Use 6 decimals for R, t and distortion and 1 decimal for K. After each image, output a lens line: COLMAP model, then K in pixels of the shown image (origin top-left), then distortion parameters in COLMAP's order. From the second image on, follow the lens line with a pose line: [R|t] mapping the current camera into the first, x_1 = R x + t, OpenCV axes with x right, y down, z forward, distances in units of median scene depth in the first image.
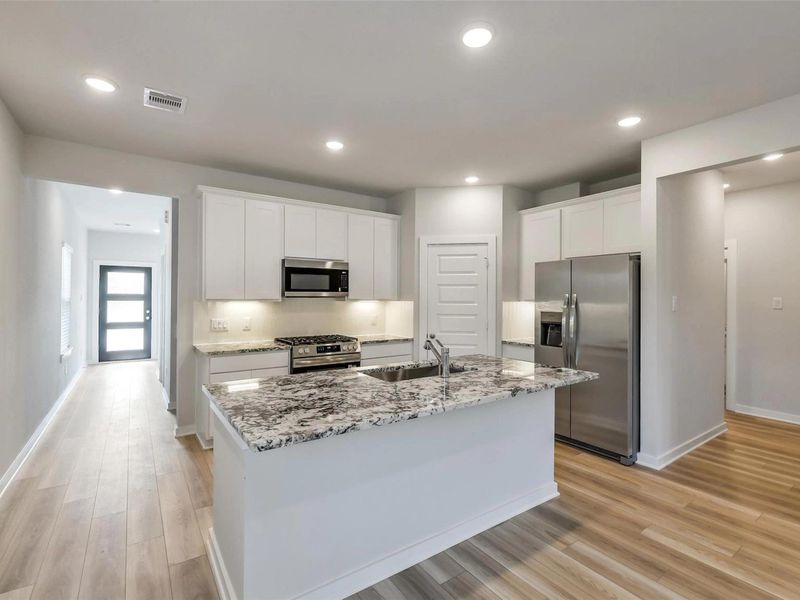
lens RADIAL K [[386.6, 0, 400.9], [0, 386.6, 296.7], [0, 0, 1]] dist [-0.000355, -0.001024]
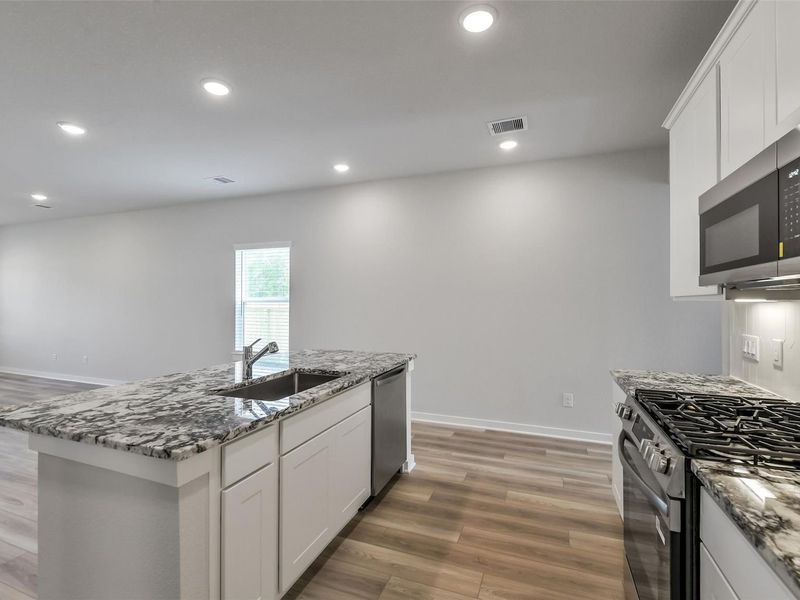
lens RADIAL K [[386.6, 0, 400.9], [0, 386.6, 296.7], [0, 0, 1]] dist [-0.000355, -0.001024]
pose [[-0.825444, -0.015653, -0.564267, 0.190966], [-0.006816, 0.999819, -0.017764, 0.018420], [0.564442, -0.010818, -0.825402, 1.126267]]
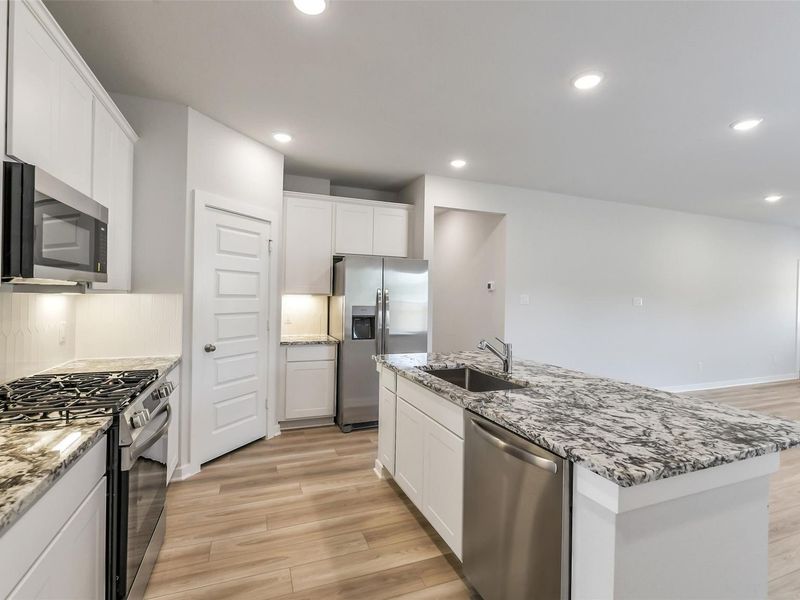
lens RADIAL K [[386.6, 0, 400.9], [0, 386.6, 296.7], [0, 0, 1]] dist [-0.000355, -0.001024]
pose [[0.230153, -0.001221, 0.973154, -0.530032], [-0.018530, 0.999812, 0.005637, 0.006689], [-0.972978, -0.019330, 0.230087, 0.600397]]
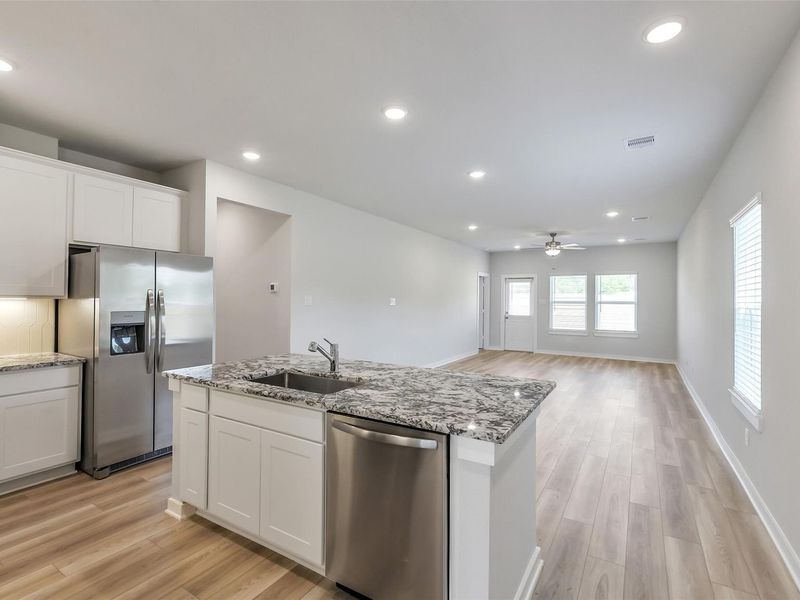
lens RADIAL K [[386.6, 0, 400.9], [0, 386.6, 296.7], [0, 0, 1]] dist [-0.000355, -0.001024]
pose [[-0.403119, 0.000270, 0.915147, -0.522533], [-0.013702, 0.999886, -0.006330, 0.005896], [-0.915045, -0.015091, -0.403070, 0.724355]]
